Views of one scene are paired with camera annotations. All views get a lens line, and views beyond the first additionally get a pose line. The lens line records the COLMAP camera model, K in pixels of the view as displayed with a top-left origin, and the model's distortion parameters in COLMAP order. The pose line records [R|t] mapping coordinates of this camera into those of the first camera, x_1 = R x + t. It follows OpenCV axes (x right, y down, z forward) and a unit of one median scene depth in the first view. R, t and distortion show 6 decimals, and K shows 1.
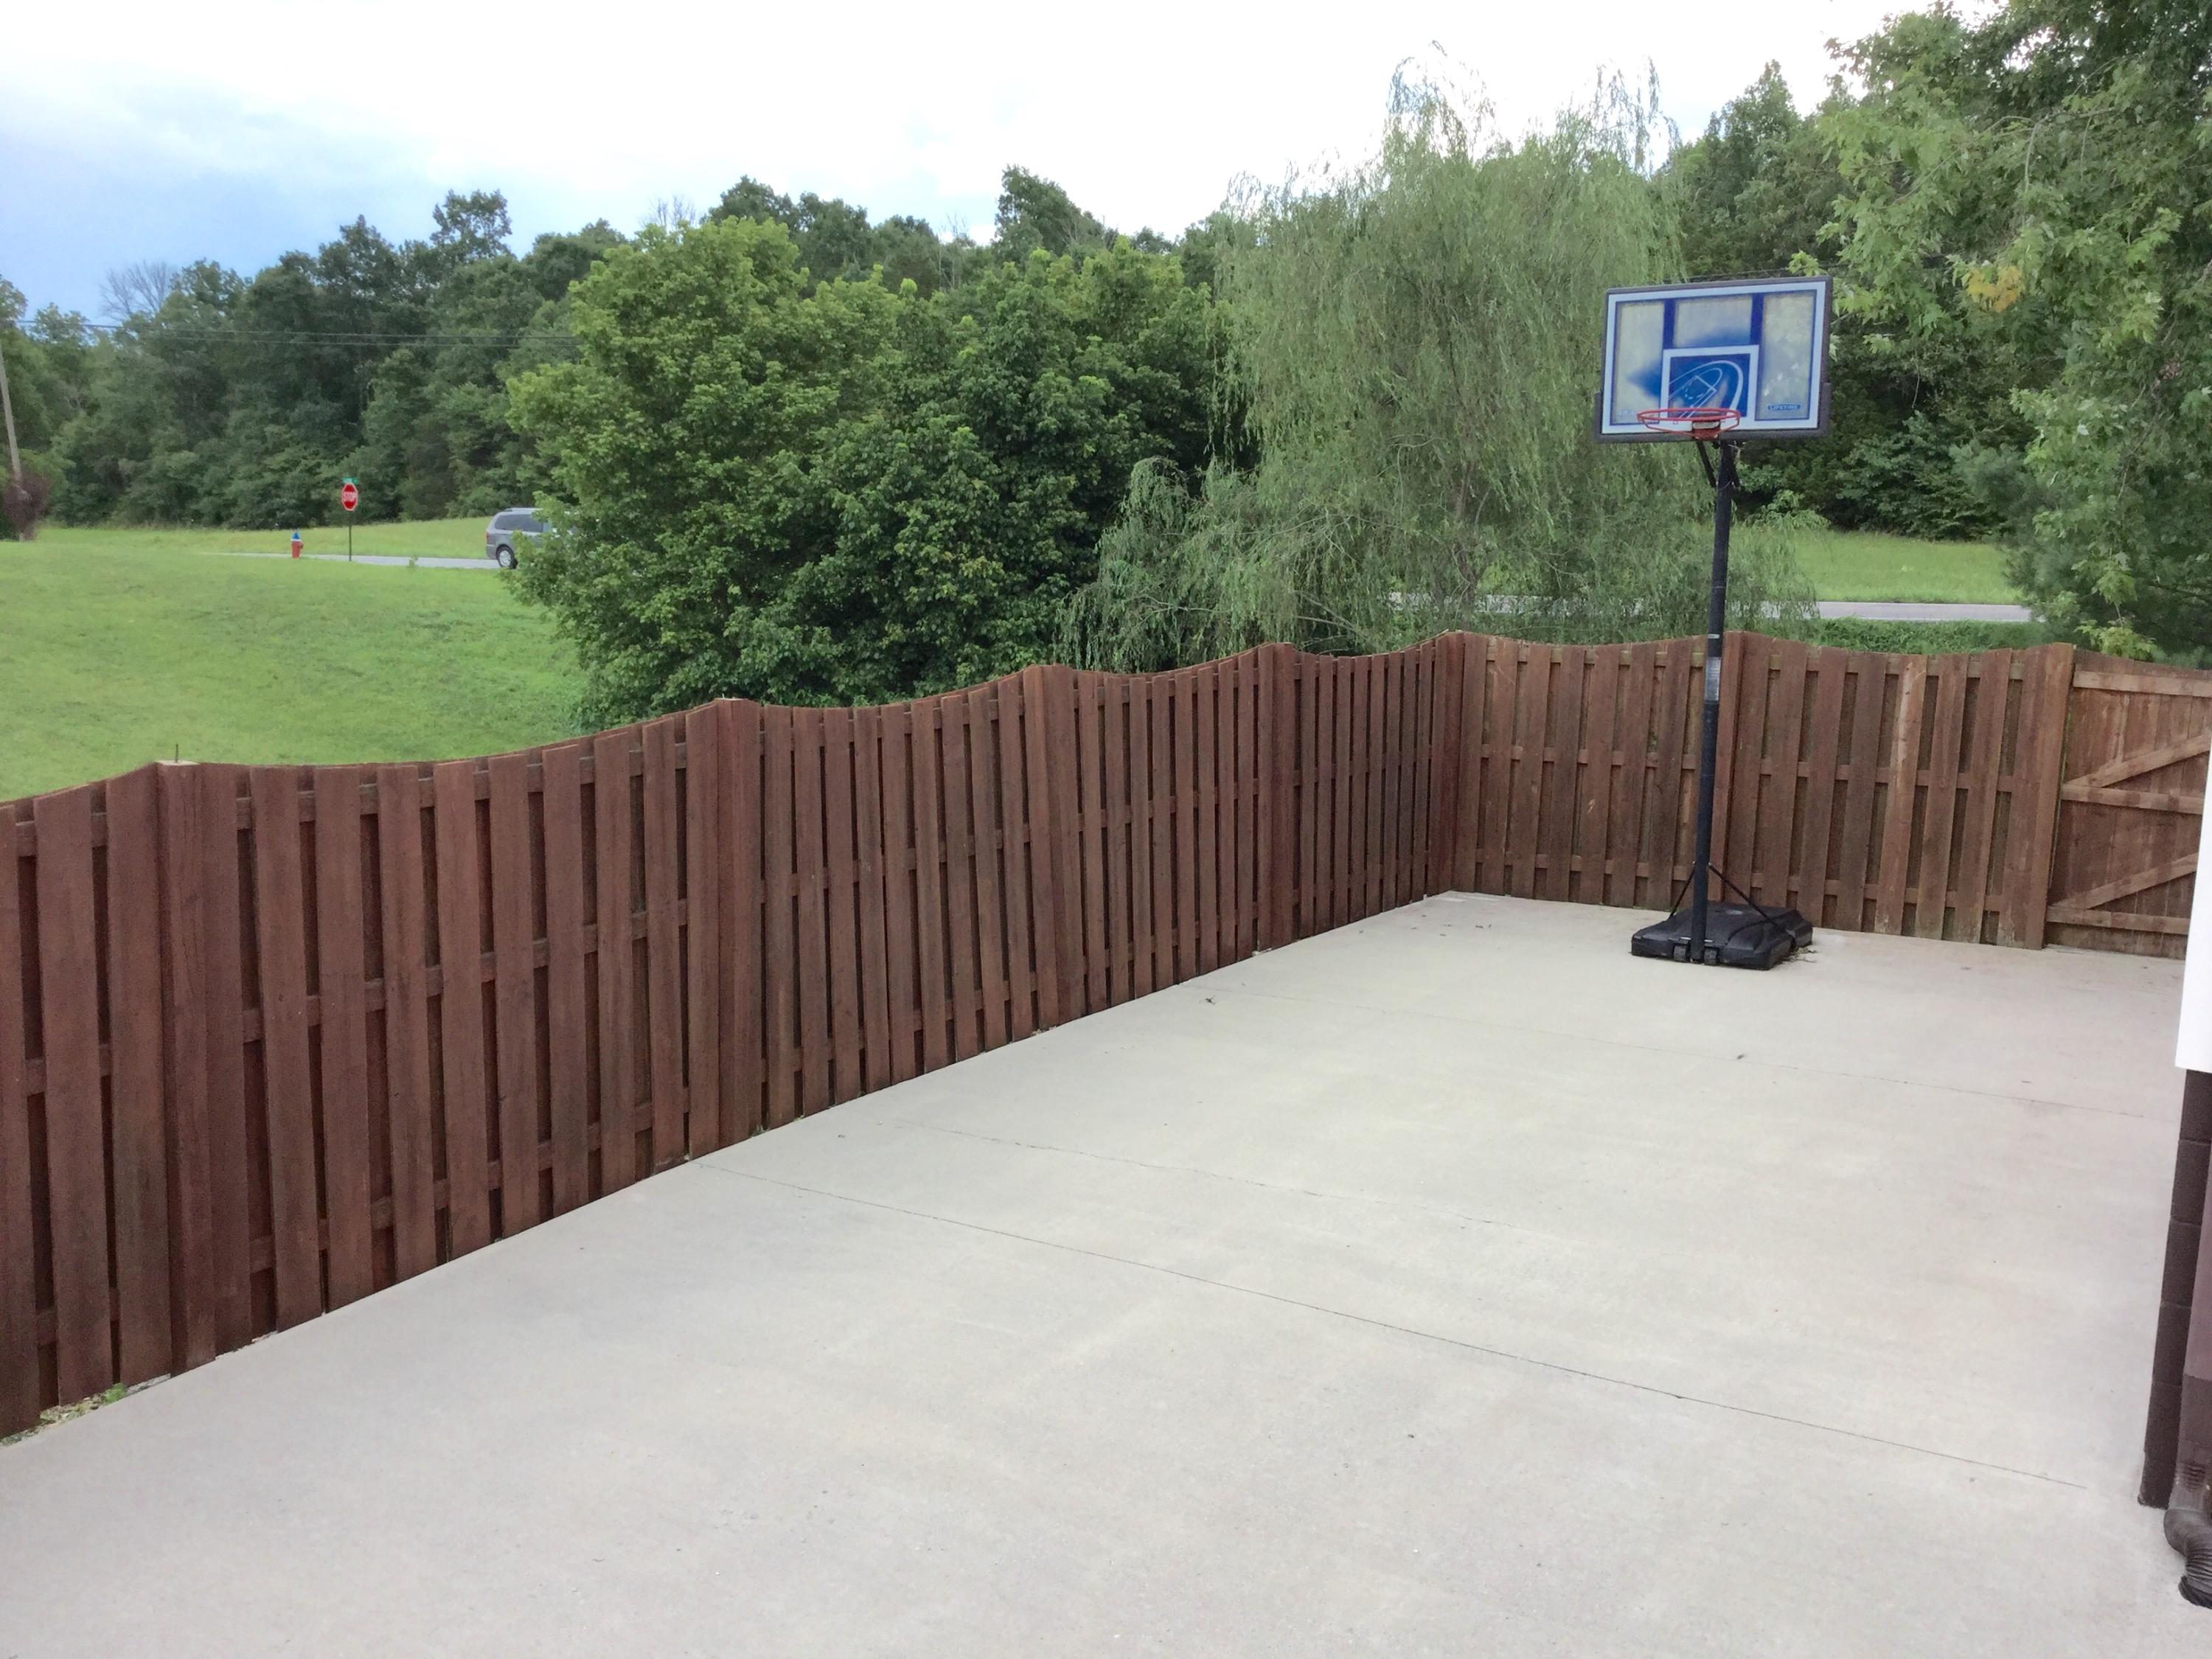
lens RADIAL K [[1999.3, 0, 1107.6], [0, 1999.3, 834.2], [0, 0, 1]] dist [0.111384, -0.184397]
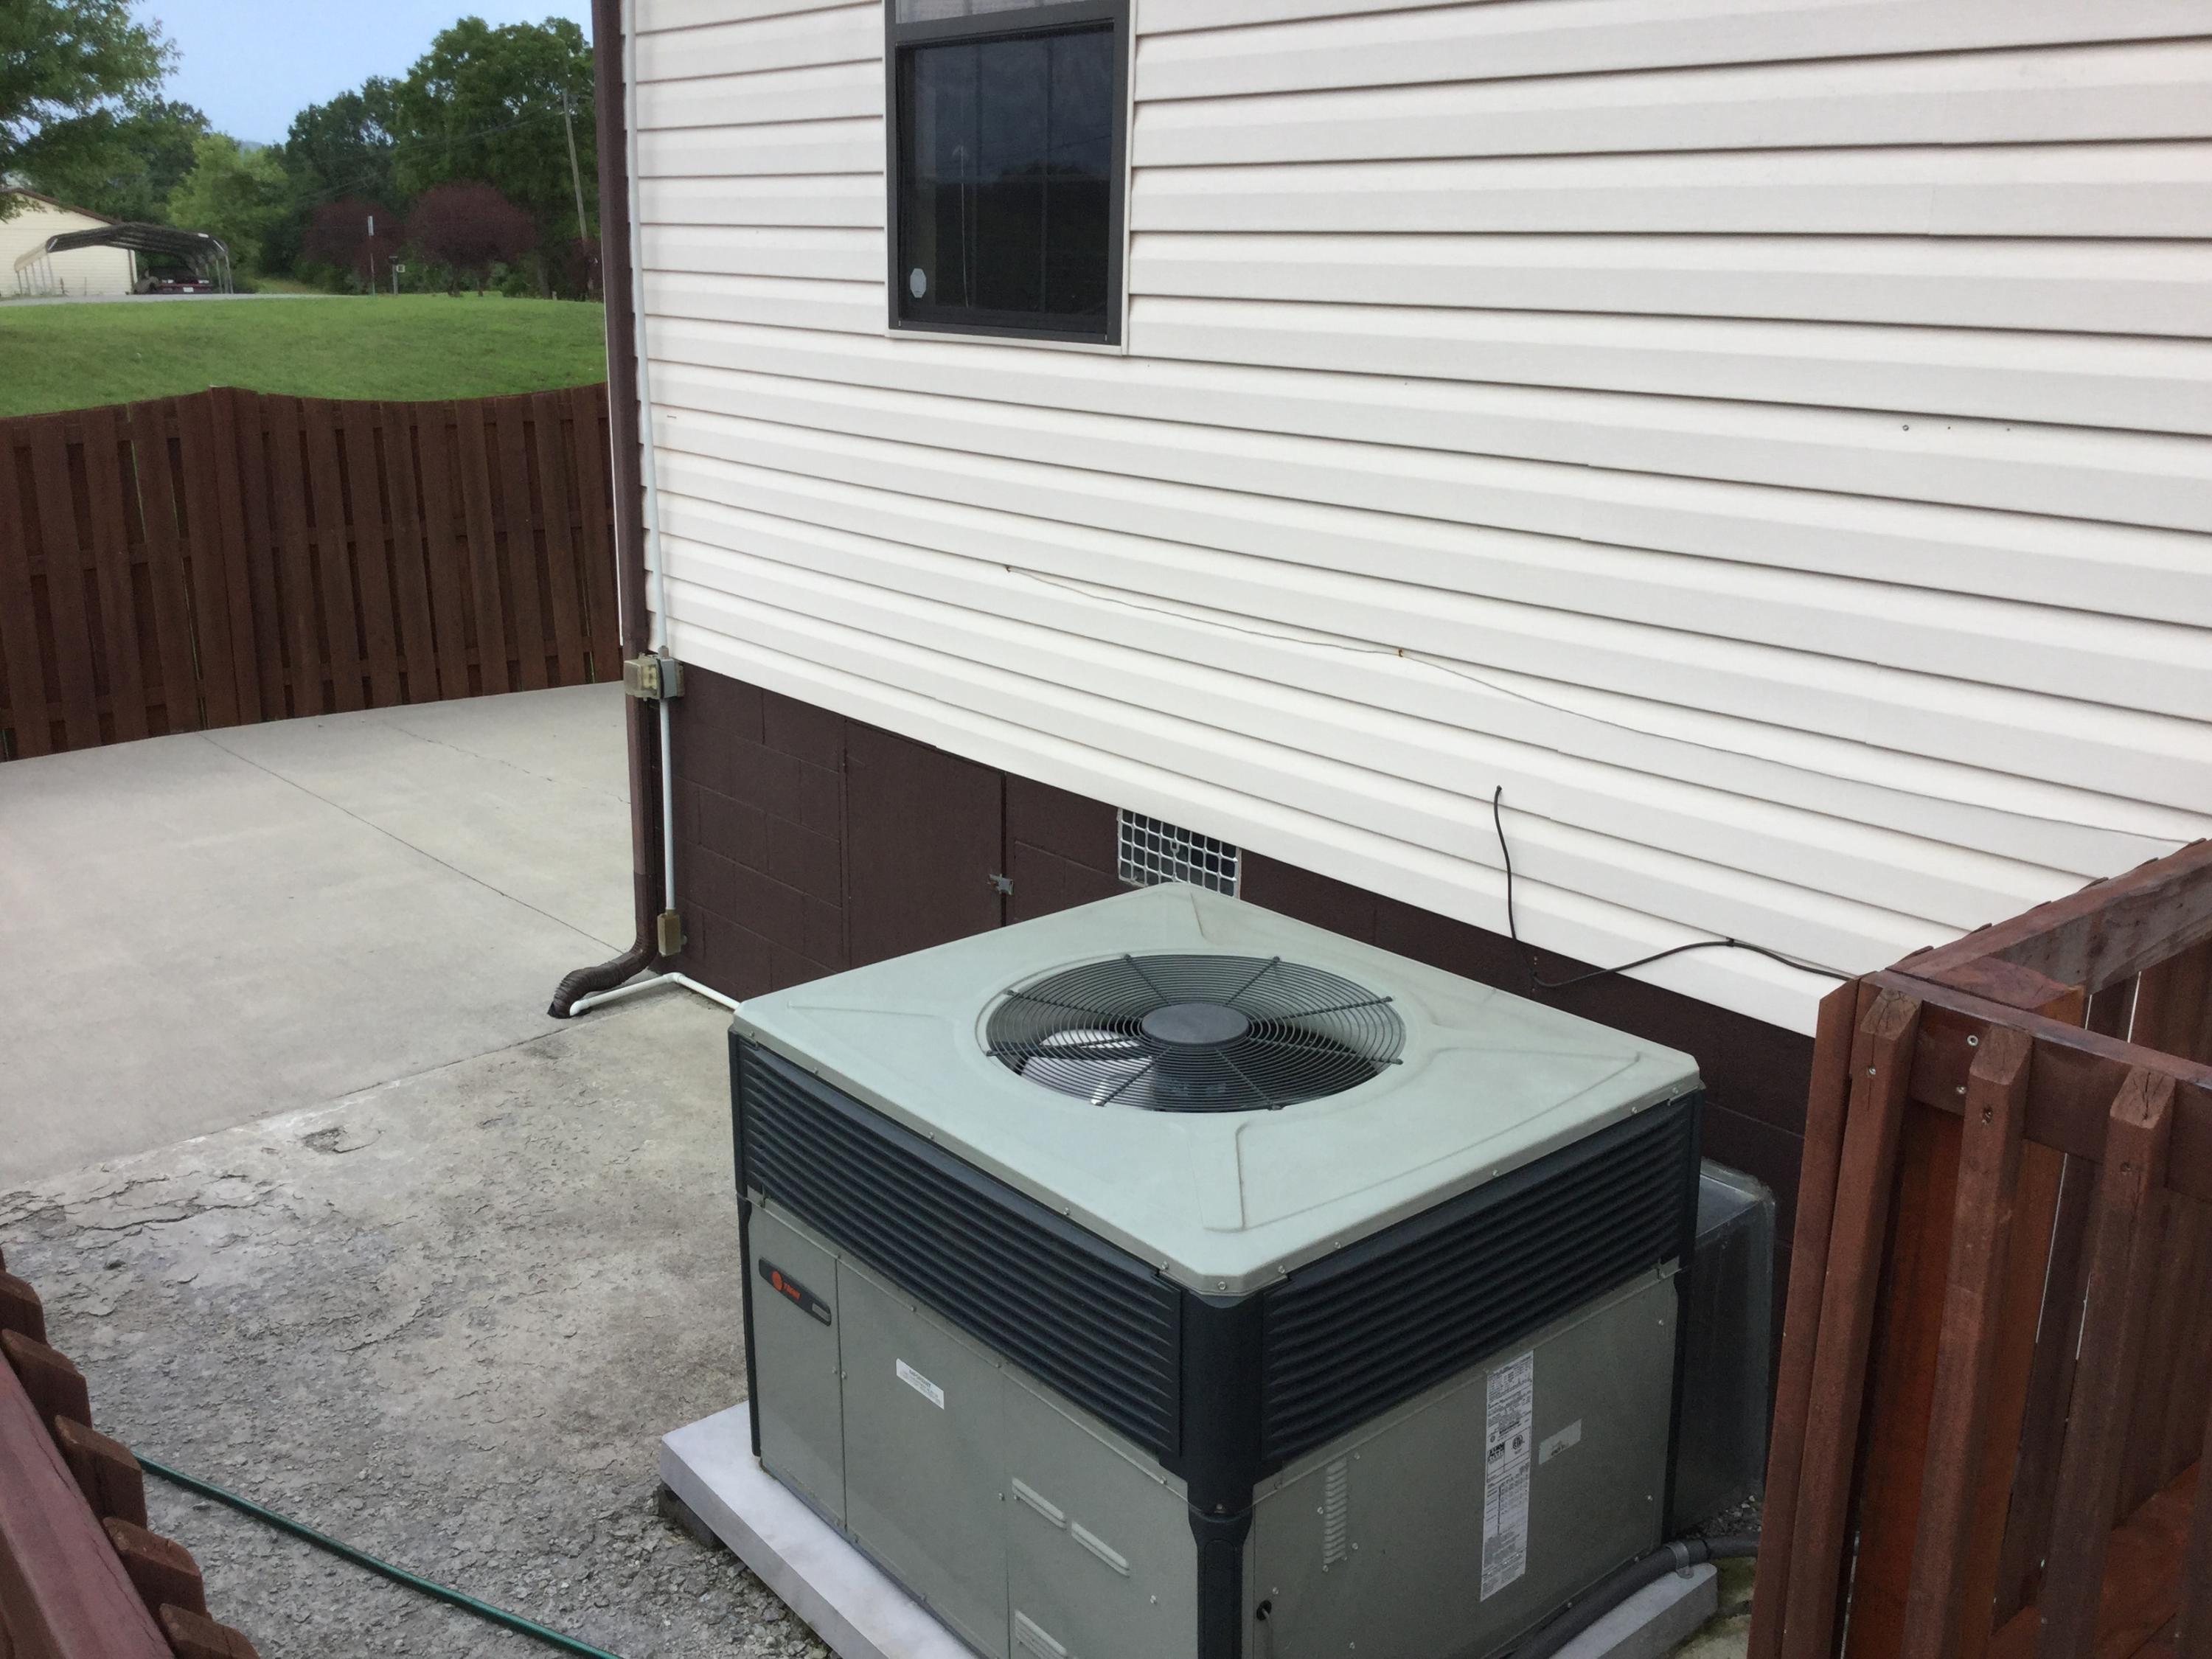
lens RADIAL K [[1999.3, 0, 1107.6], [0, 1999.3, 834.2], [0, 0, 1]] dist [0.111384, -0.184397]
pose [[0.952804, 0.077367, -0.293563, 0.831287], [-0.046009, 0.992612, 0.112268, 0.052779], [0.300080, -0.093463, 0.949324, -0.121670]]
